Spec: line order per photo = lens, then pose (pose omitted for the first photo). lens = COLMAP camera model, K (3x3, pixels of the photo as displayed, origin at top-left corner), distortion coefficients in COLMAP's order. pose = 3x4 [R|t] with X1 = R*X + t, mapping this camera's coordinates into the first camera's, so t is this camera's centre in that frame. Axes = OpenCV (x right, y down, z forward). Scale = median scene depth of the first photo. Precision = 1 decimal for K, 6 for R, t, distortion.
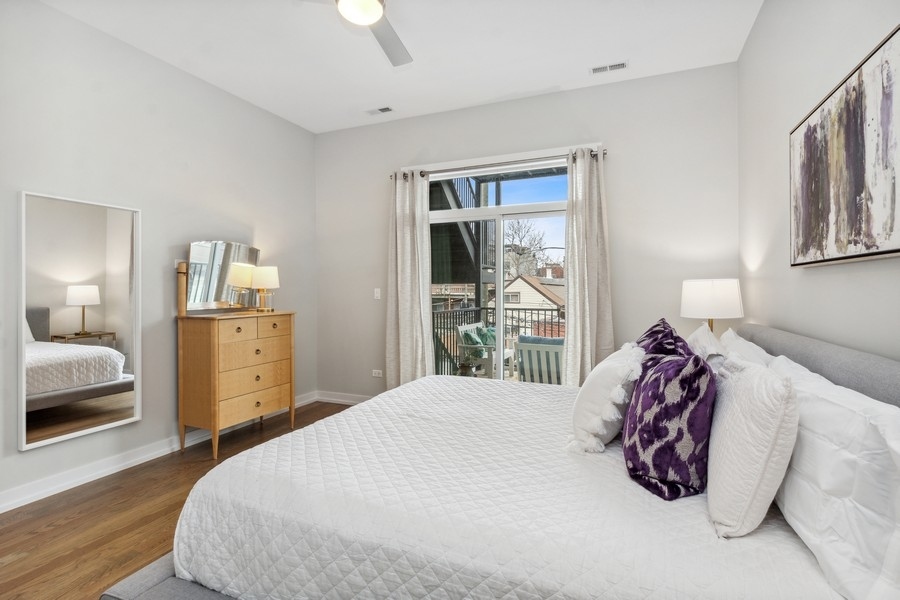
lens RADIAL K [[432.5, 0, 450.2], [0, 432.5, 288.4], [0, 0, 1]] dist [-0.000066, 0.000086]
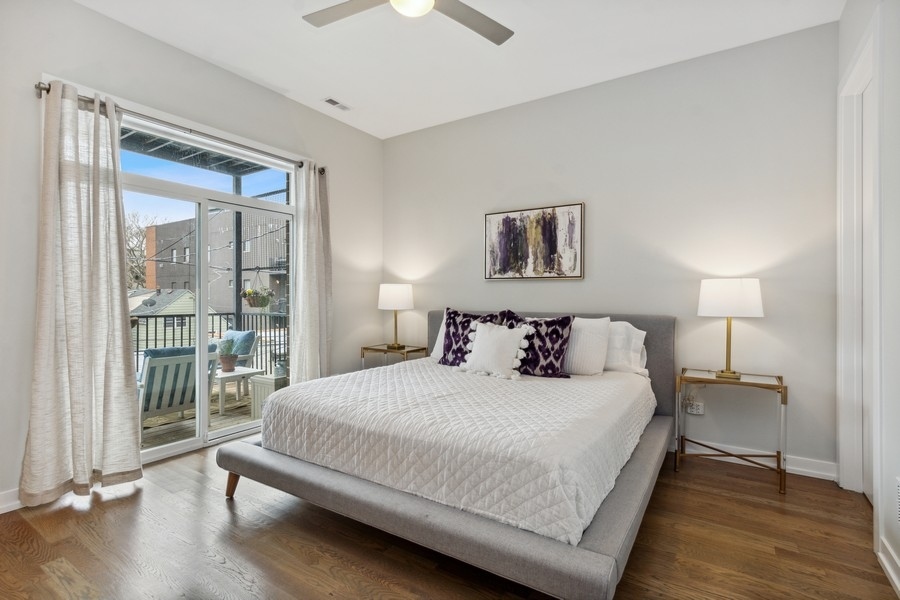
lens RADIAL K [[429.7, 0, 450.0], [0, 429.7, 300.0], [0, 0, 1]] dist [0.000329, 0.000037]
pose [[0.175236, -0.012372, 0.984449, -1.601841], [-0.000442, 0.999920, 0.012645, 0.028733], [-0.984526, -0.002651, 0.175217, 1.032318]]
